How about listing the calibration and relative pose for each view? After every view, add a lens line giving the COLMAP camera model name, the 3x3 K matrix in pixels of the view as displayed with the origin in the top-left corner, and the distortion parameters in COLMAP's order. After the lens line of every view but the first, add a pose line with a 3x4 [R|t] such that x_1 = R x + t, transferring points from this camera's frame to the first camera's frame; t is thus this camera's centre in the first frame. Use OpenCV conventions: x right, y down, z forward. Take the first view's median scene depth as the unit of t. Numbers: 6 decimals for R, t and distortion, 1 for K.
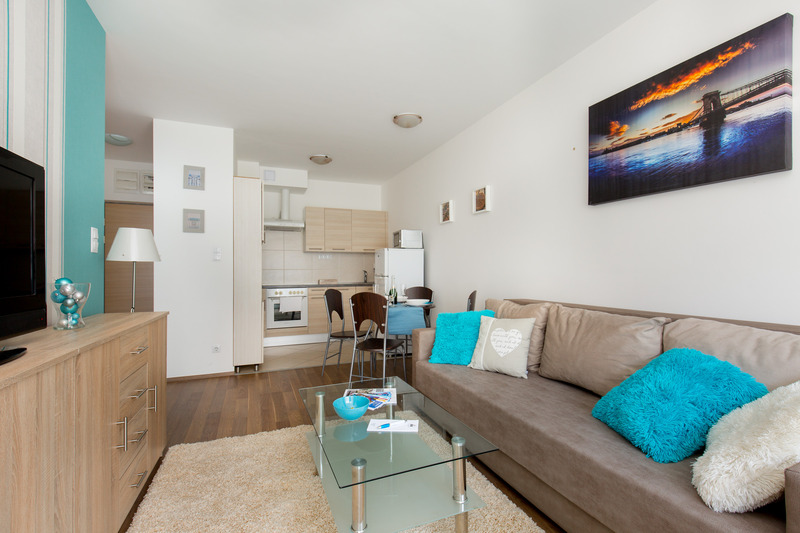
lens RADIAL K [[363.0, 0, 399.3], [0, 363.0, 264.1], [0, 0, 1]] dist [0.017964, -0.010309]
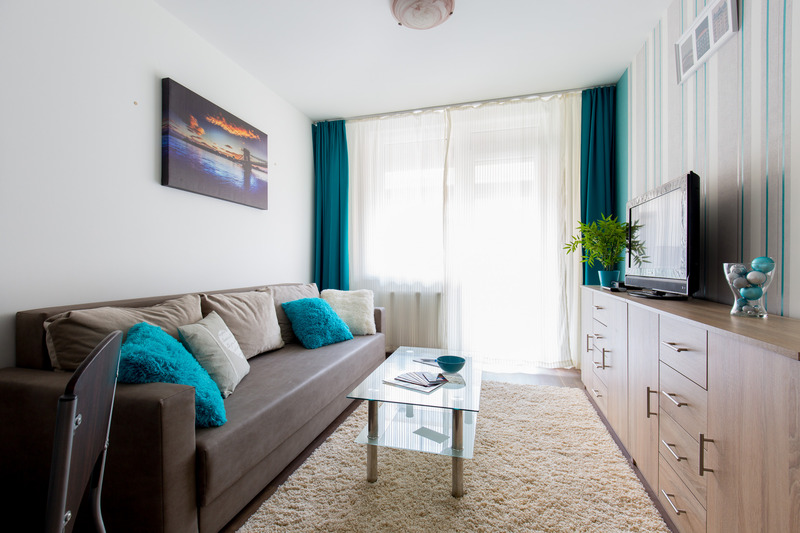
lens RADIAL K [[355.0, 0, 400.3], [0, 355.0, 268.0], [0, 0, 1]] dist [0.019205, -0.012455]
pose [[-0.797790, -0.003286, 0.602926, -0.592168], [-0.005781, 0.999981, -0.002200, 0.053127], [-0.602907, -0.005240, -0.797794, 1.677484]]
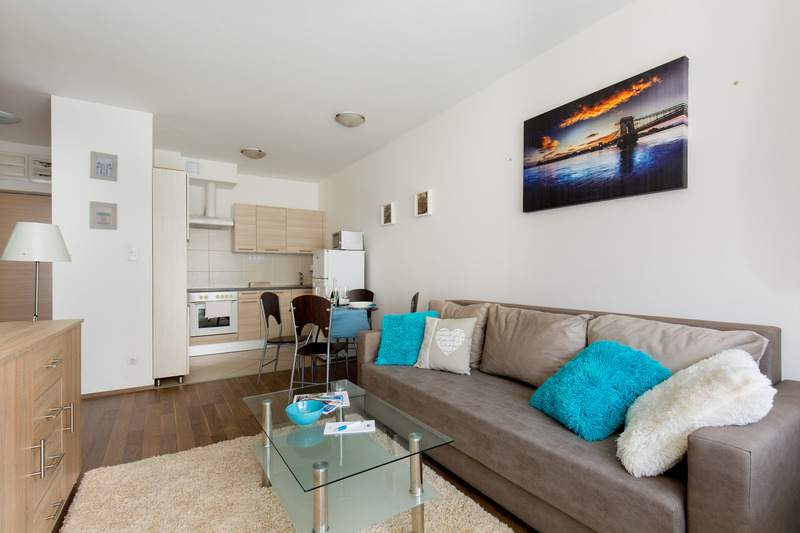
lens RADIAL K [[370.1, 0, 398.8], [0, 370.1, 268.8], [0, 0, 1]] dist [0.022300, -0.014460]
pose [[0.983376, 0.003126, 0.181557, -0.053370], [-0.004407, 0.999968, 0.006652, -0.000209], [-0.181530, -0.007341, 0.983358, -0.020093]]
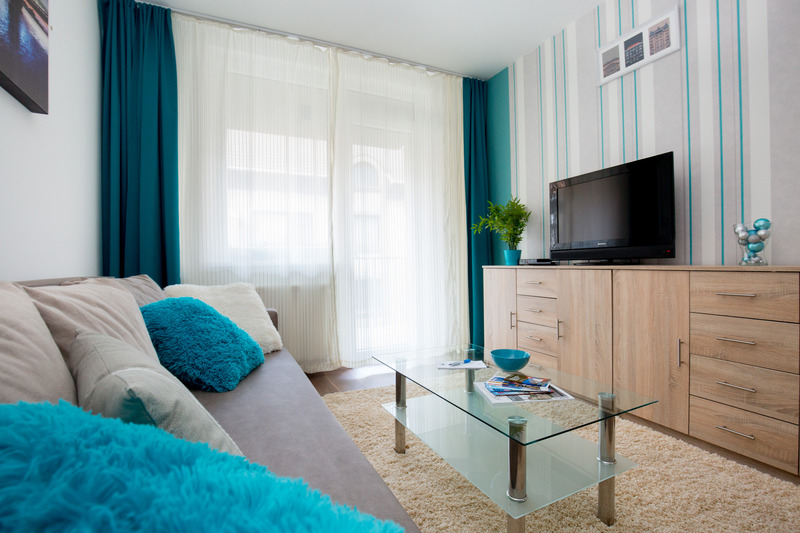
lens RADIAL K [[367.6, 0, 400.0], [0, 367.6, 266.5], [0, 0, 1]] dist [-0.040897, 0.009769]
pose [[-0.997422, 0.022424, -0.068167, 0.167386], [0.023035, 0.999701, -0.008198, 0.126258], [0.067962, -0.009747, -0.997640, 1.542372]]
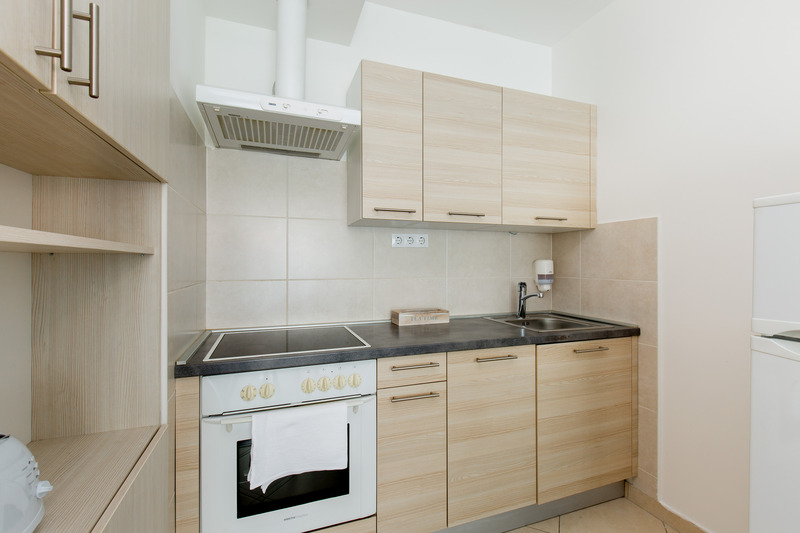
lens RADIAL K [[361.7, 0, 399.9], [0, 361.7, 258.6], [0, 0, 1]] dist [0.020432, -0.013721]
pose [[0.999265, 0.003771, -0.038158, -0.615195], [-0.003403, 0.999947, 0.009713, -0.021856], [0.038193, -0.009576, 0.999224, 2.039772]]
